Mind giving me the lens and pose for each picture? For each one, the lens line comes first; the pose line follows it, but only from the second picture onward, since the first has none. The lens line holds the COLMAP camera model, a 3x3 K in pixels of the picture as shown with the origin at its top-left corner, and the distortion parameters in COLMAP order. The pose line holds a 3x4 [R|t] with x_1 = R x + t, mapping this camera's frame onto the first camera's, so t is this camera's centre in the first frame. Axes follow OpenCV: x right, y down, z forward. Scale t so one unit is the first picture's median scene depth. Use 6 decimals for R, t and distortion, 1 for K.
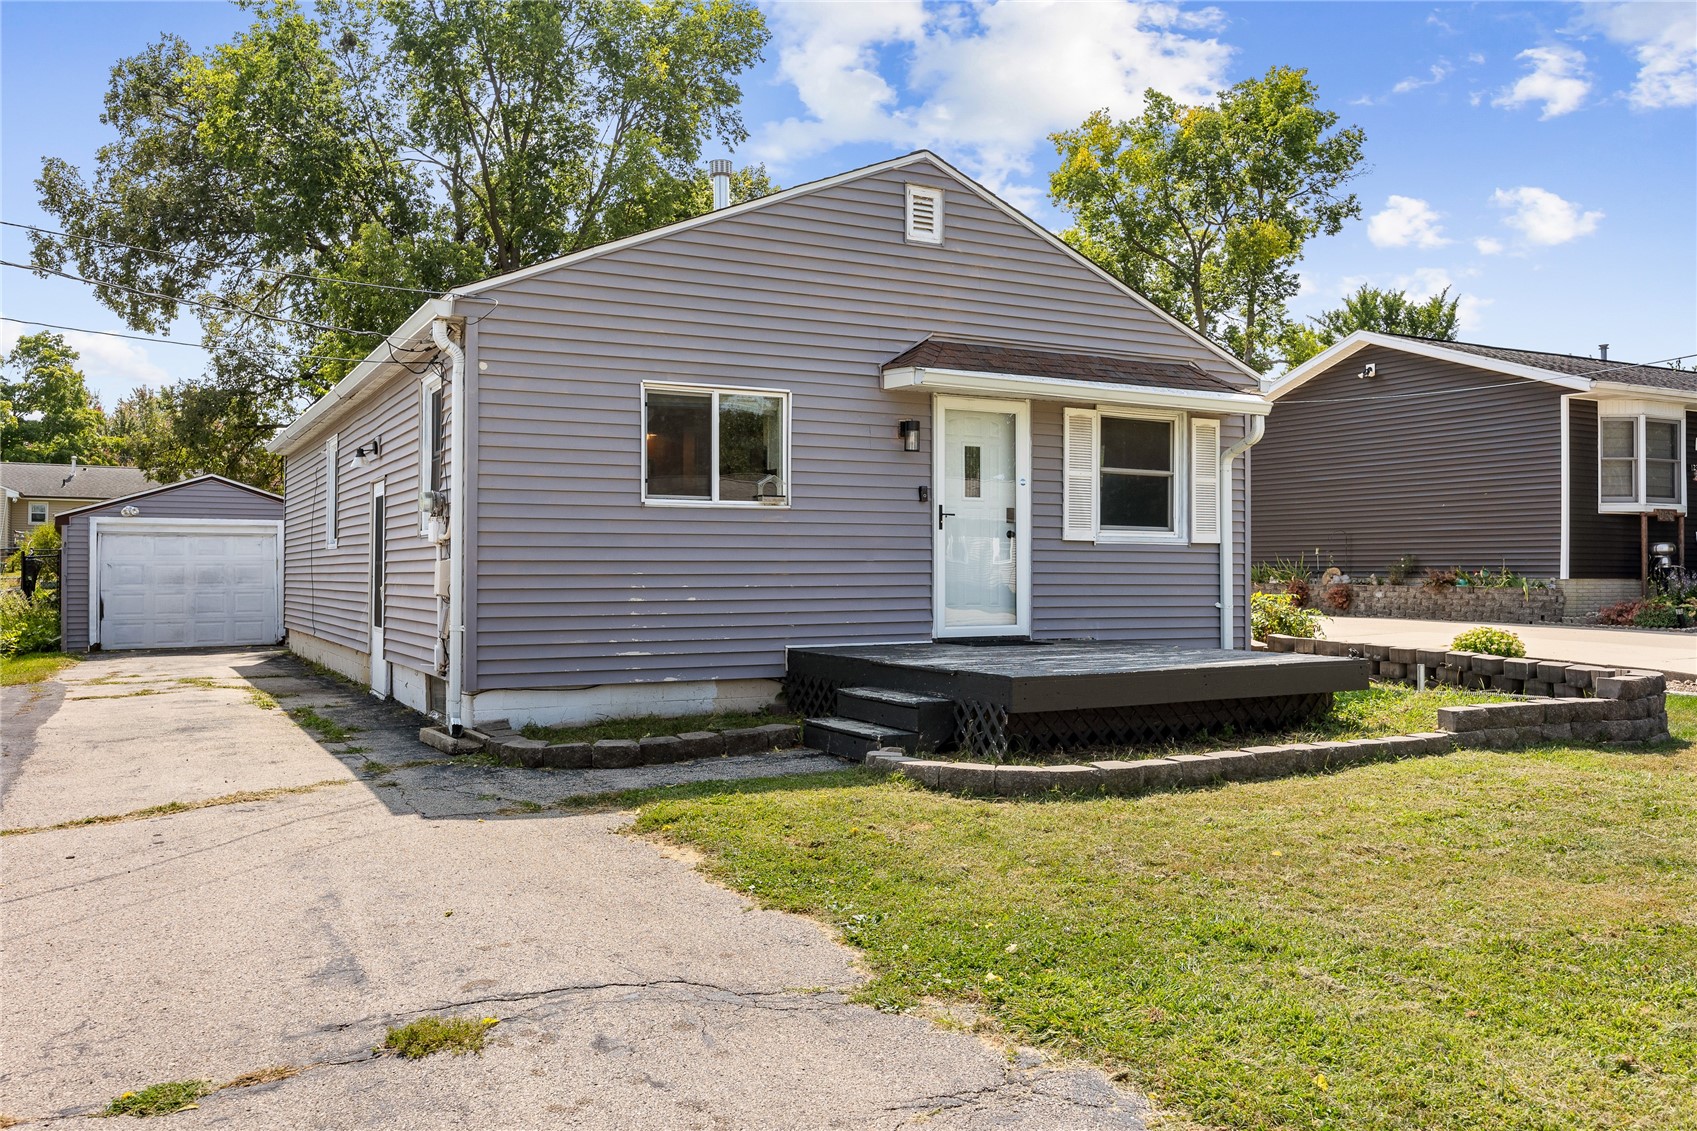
lens RADIAL K [[1342.1, 0, 848.0], [0, 1342.1, 561.3], [0, 0, 1]] dist [-0.010023, -0.004925]
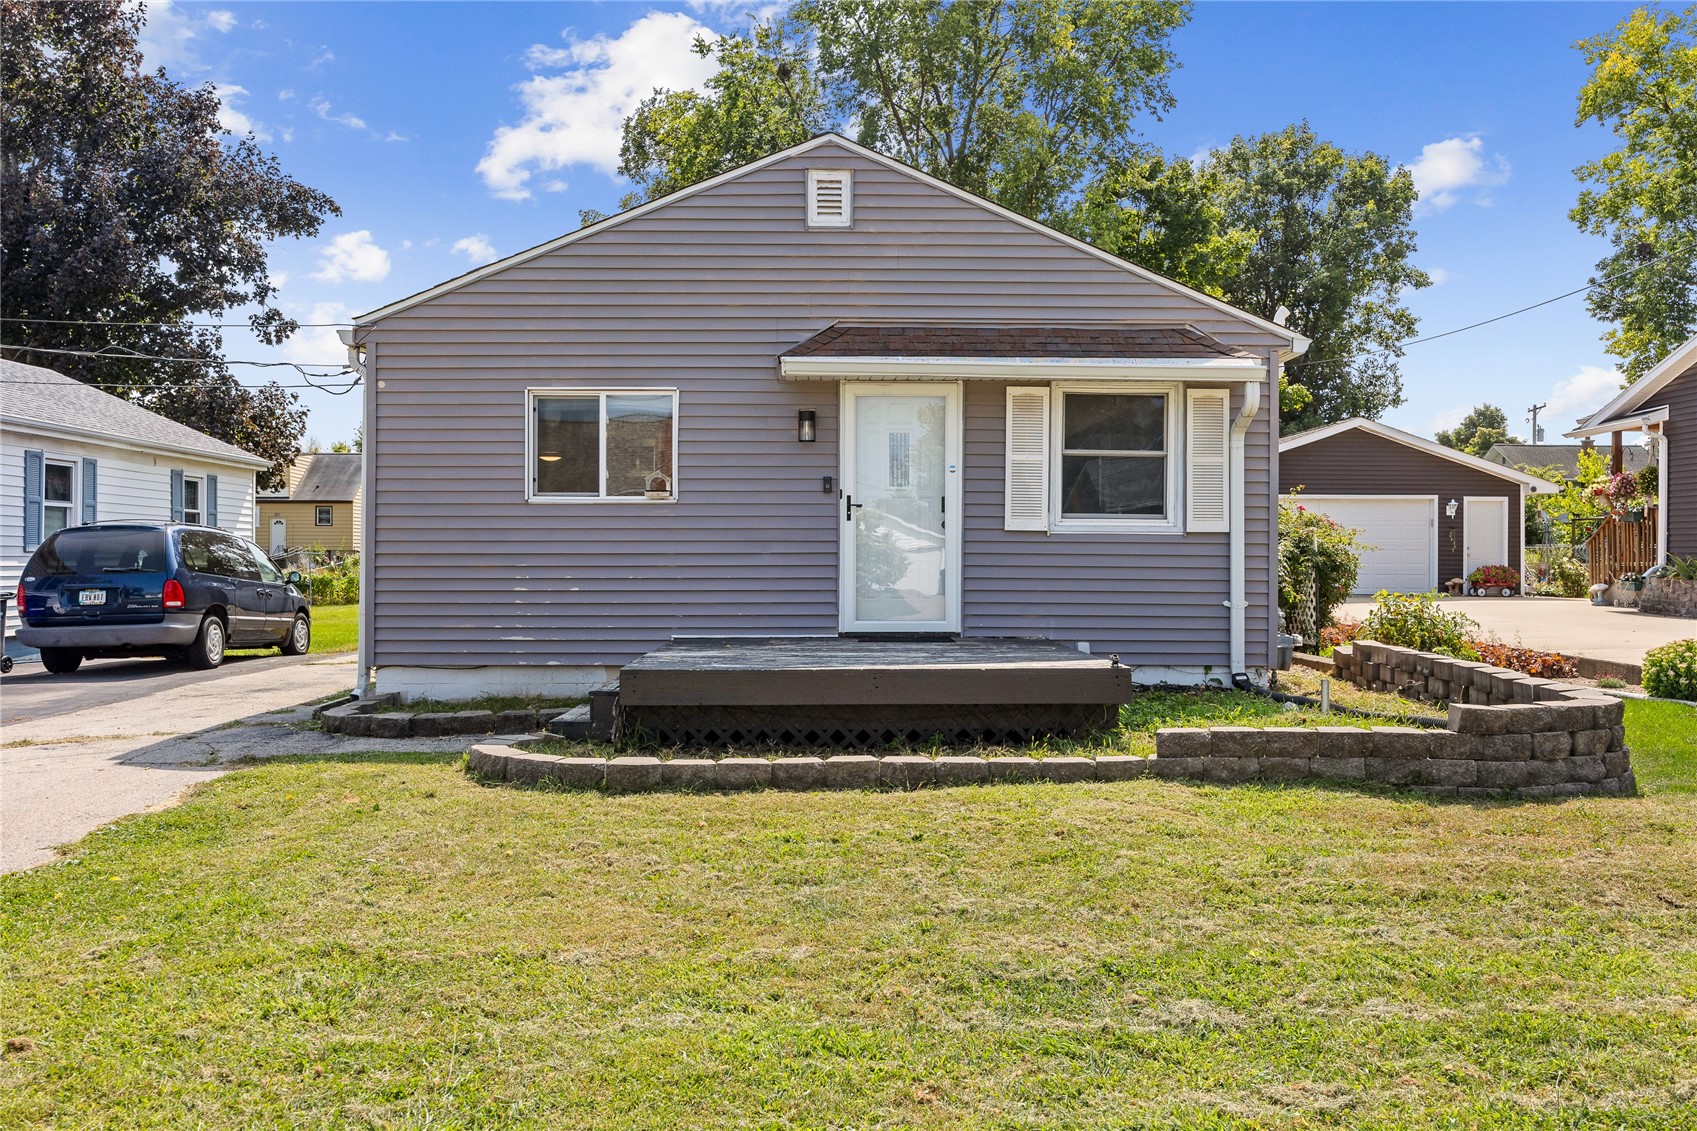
lens RADIAL K [[1366.9, 0, 849.9], [0, 1366.9, 566.5], [0, 0, 1]] dist [-0.000675, -0.001832]
pose [[0.888595, 0.003395, -0.458679, 0.524272], [0.001370, 0.999948, 0.010057, -0.000533], [0.458690, -0.009565, 0.888545, 0.119231]]
